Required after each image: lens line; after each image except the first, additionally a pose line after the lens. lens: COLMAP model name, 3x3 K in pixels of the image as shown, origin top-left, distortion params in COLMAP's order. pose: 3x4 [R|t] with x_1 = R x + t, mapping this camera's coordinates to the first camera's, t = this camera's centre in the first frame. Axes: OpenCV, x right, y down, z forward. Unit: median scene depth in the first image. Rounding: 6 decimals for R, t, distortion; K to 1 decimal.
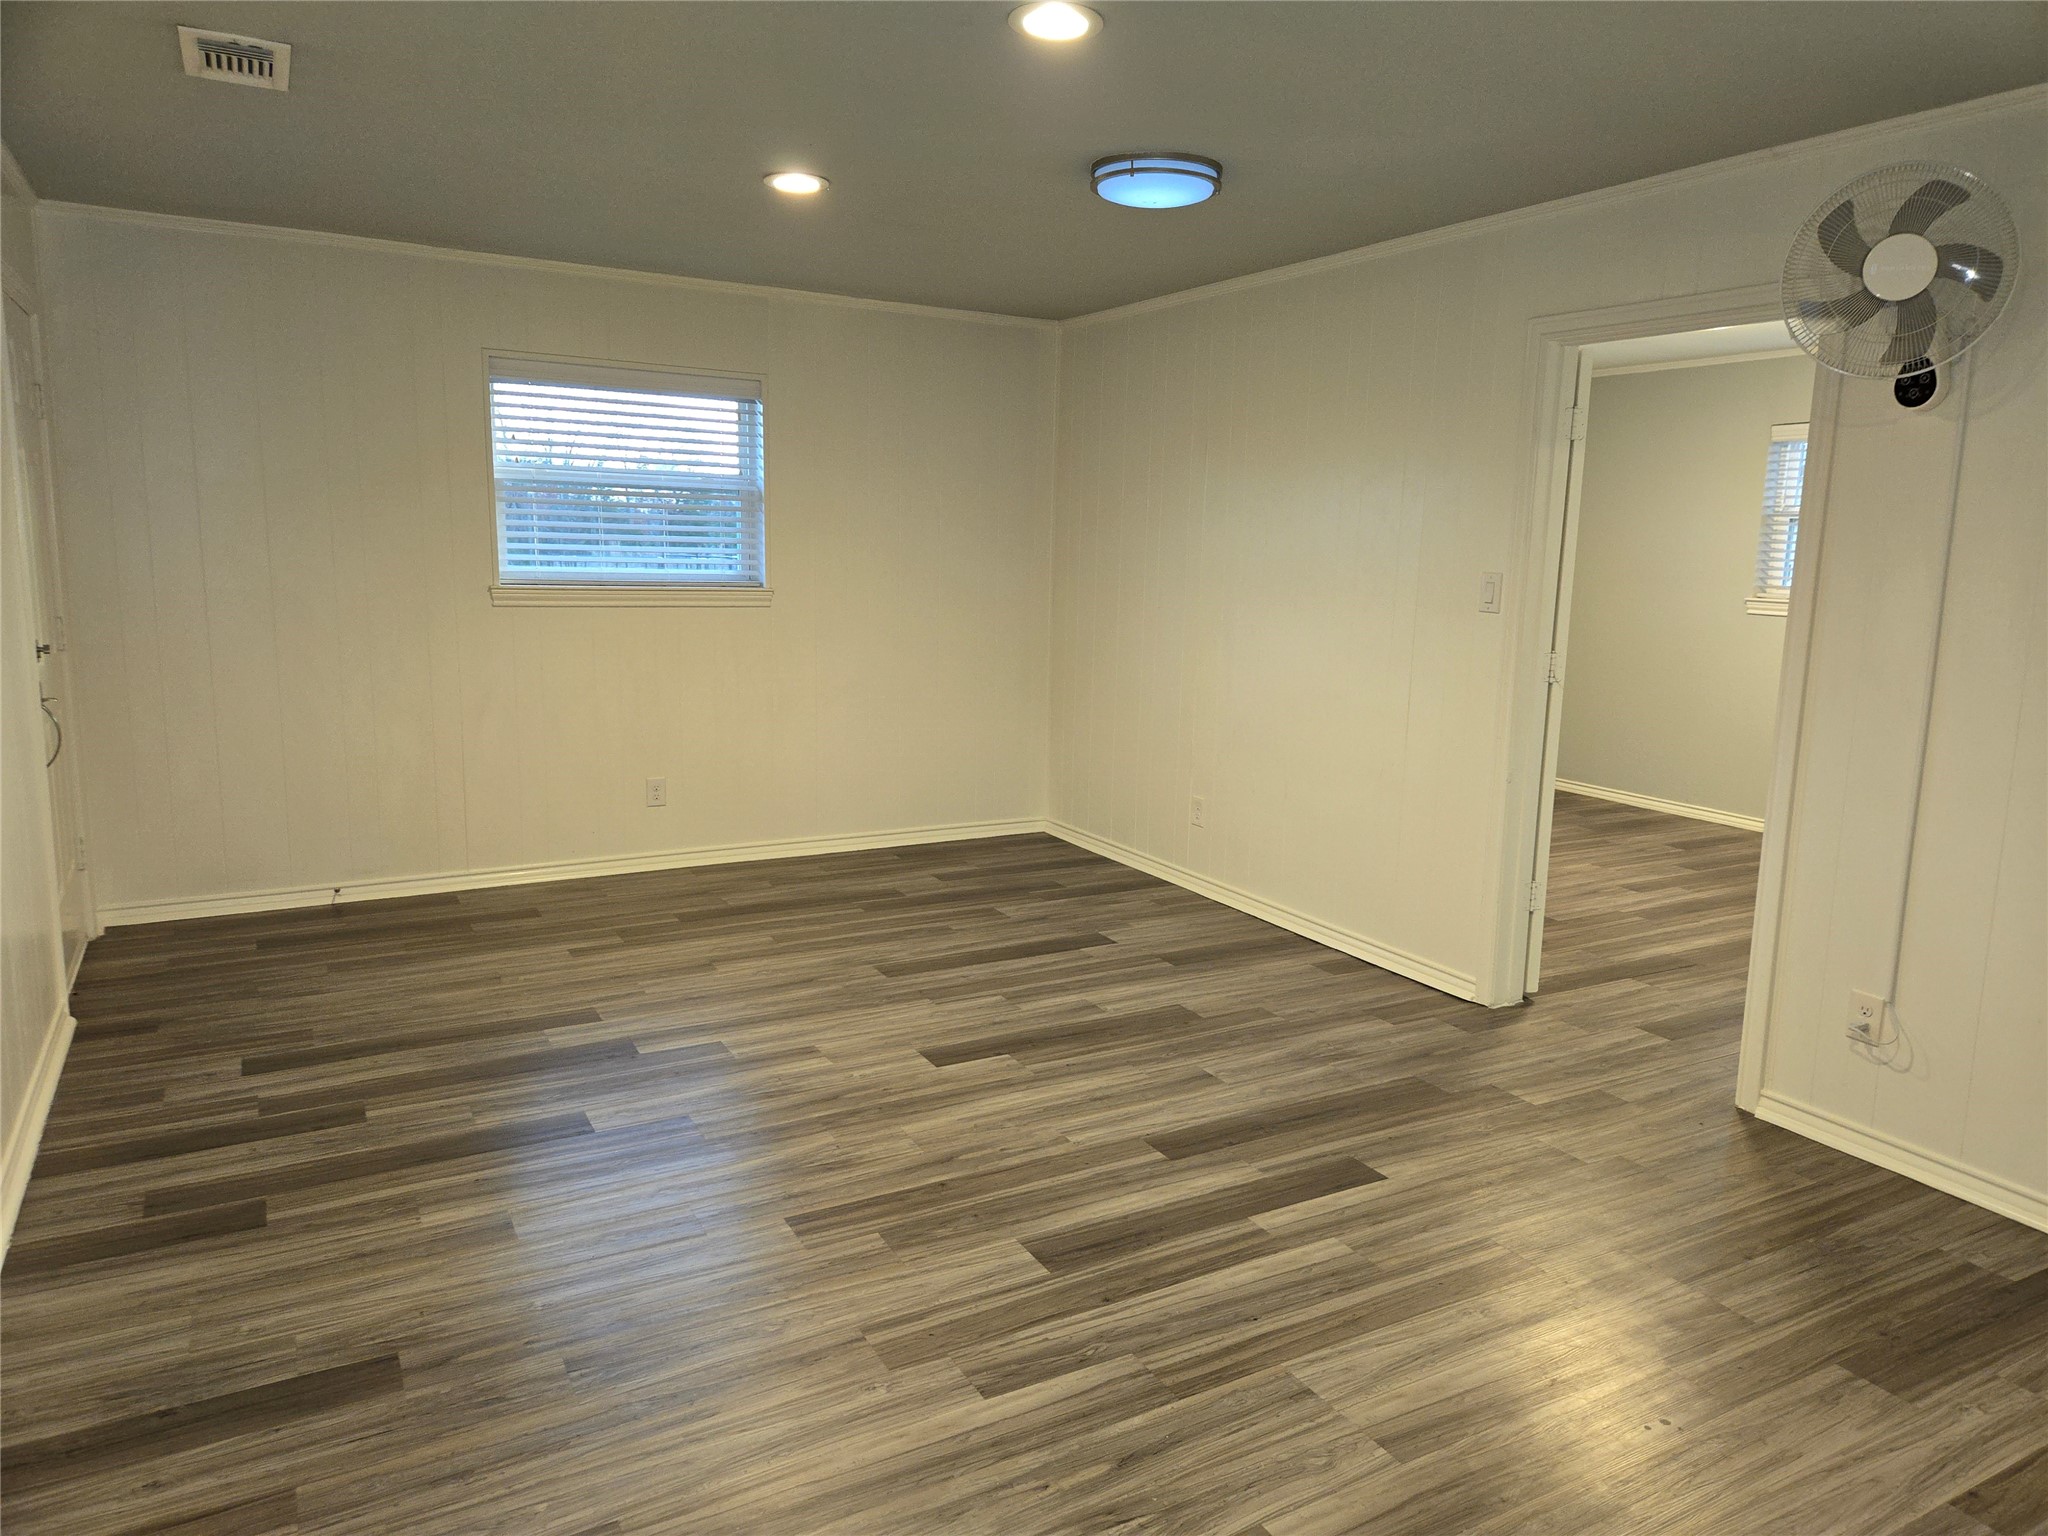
lens RADIAL K [[1365.1, 0, 1024.9], [0, 1365.1, 762.9], [0, 0, 1]] dist [0.062120, -0.047416]
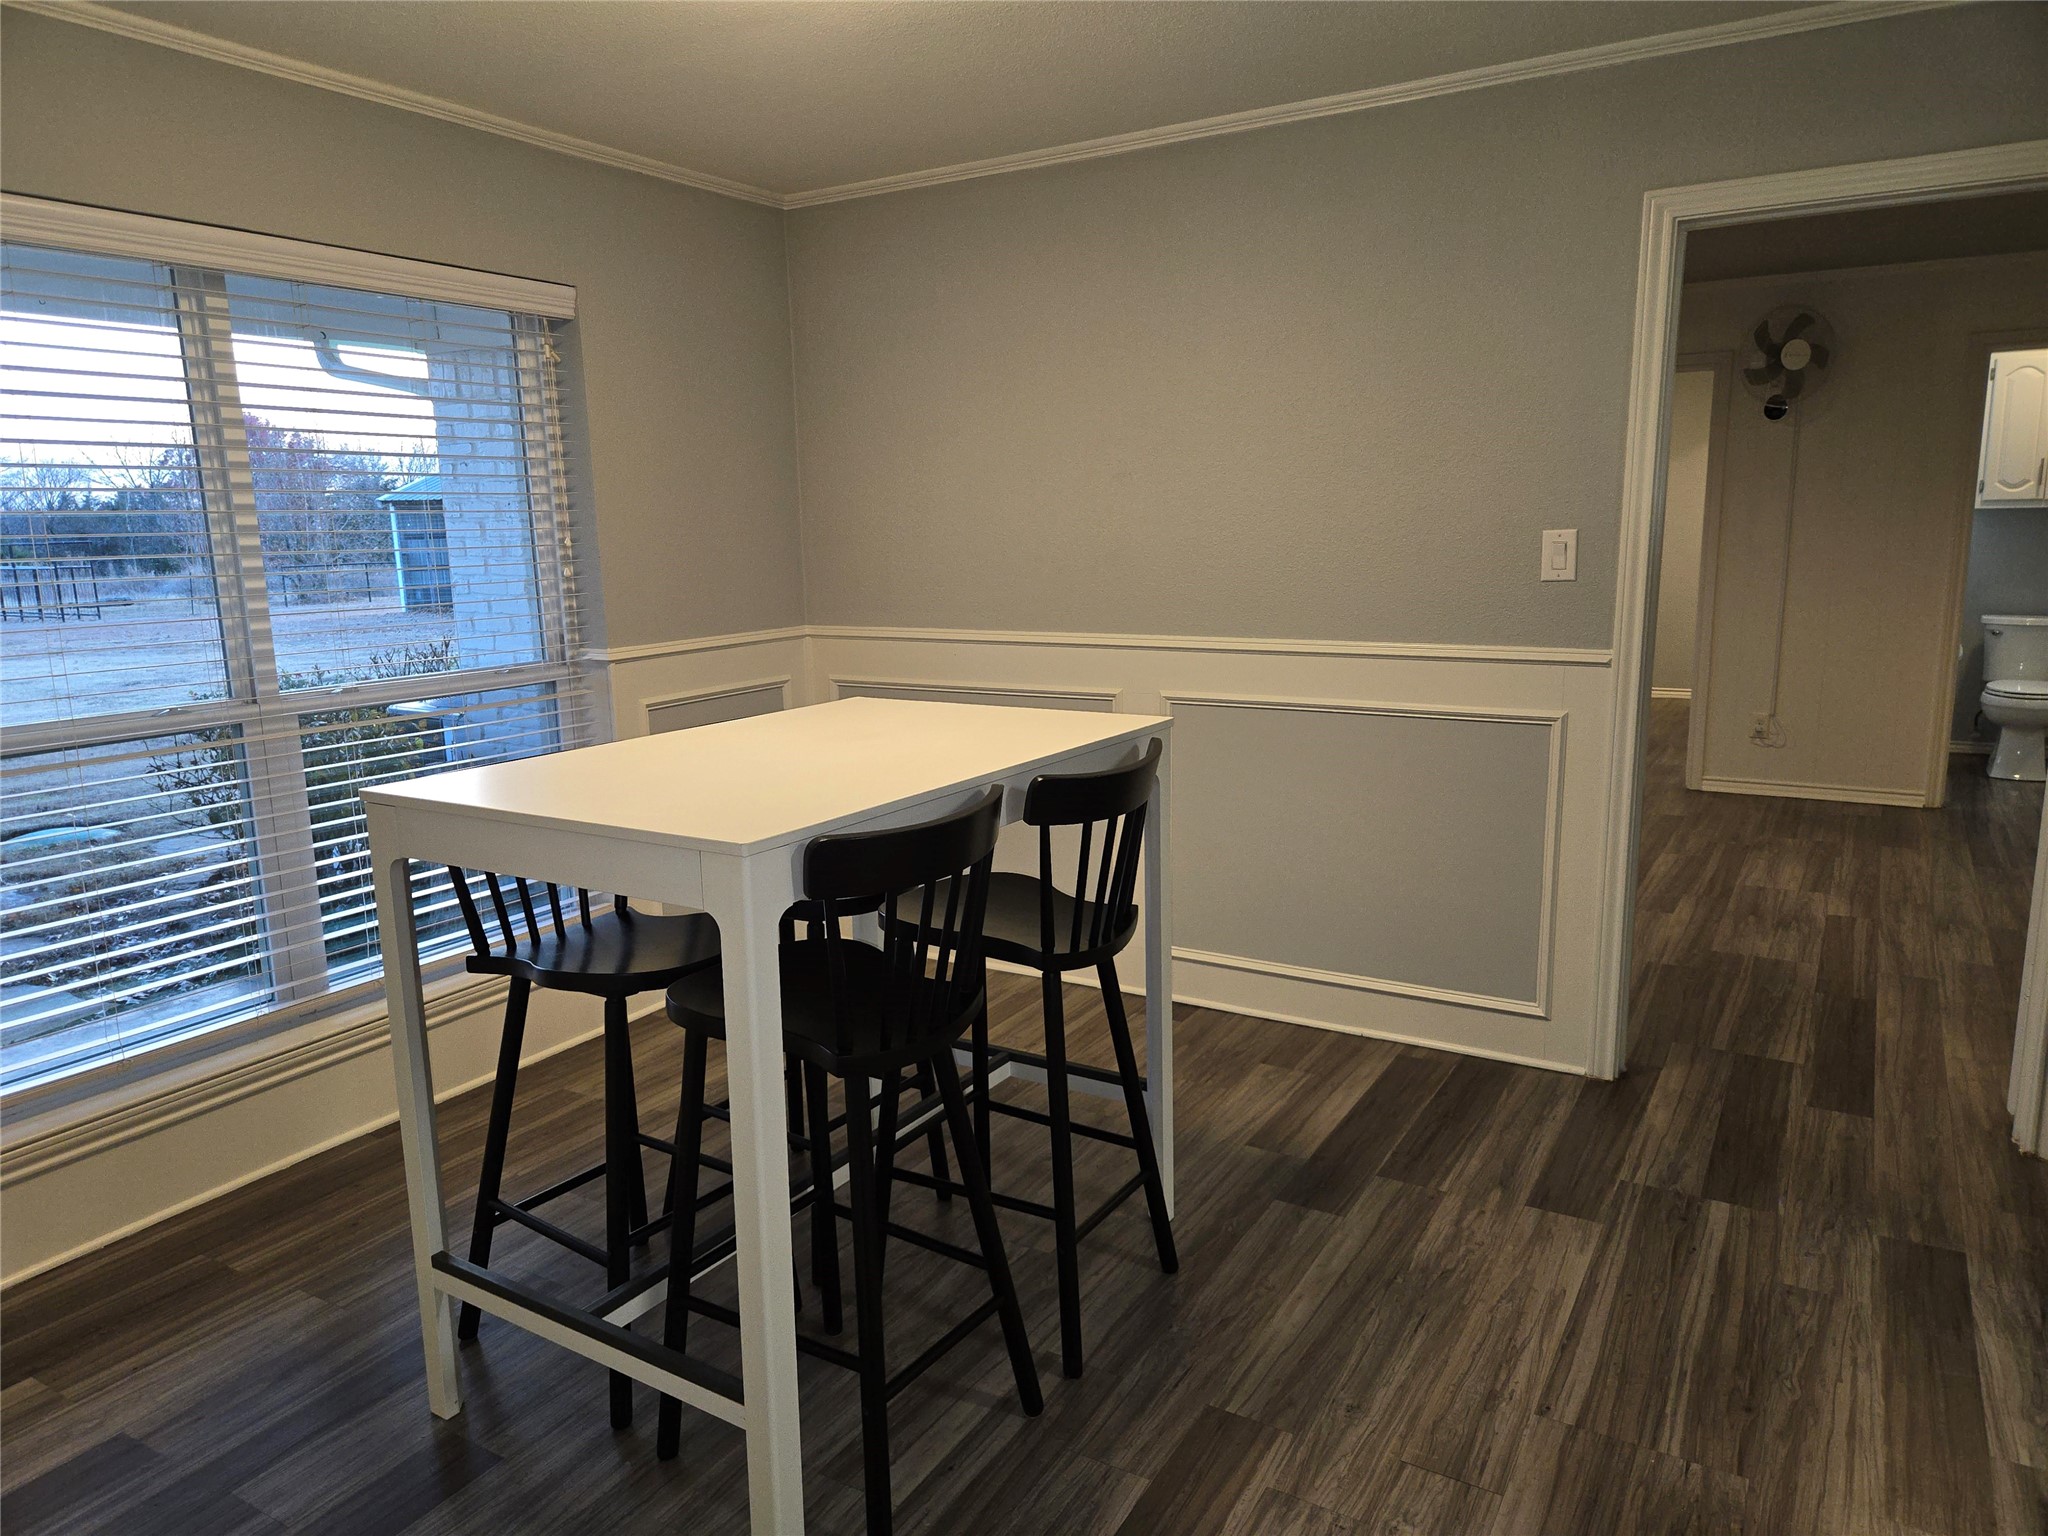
lens RADIAL K [[1365.1, 0, 1024.9], [0, 1365.1, 762.9], [0, 0, 1]] dist [0.062120, -0.047416]
pose [[0.875423, -0.123310, 0.467364, -1.410752], [0.111425, 0.992352, 0.053113, 0.014591], [-0.470339, 0.005579, 0.882468, -0.294131]]
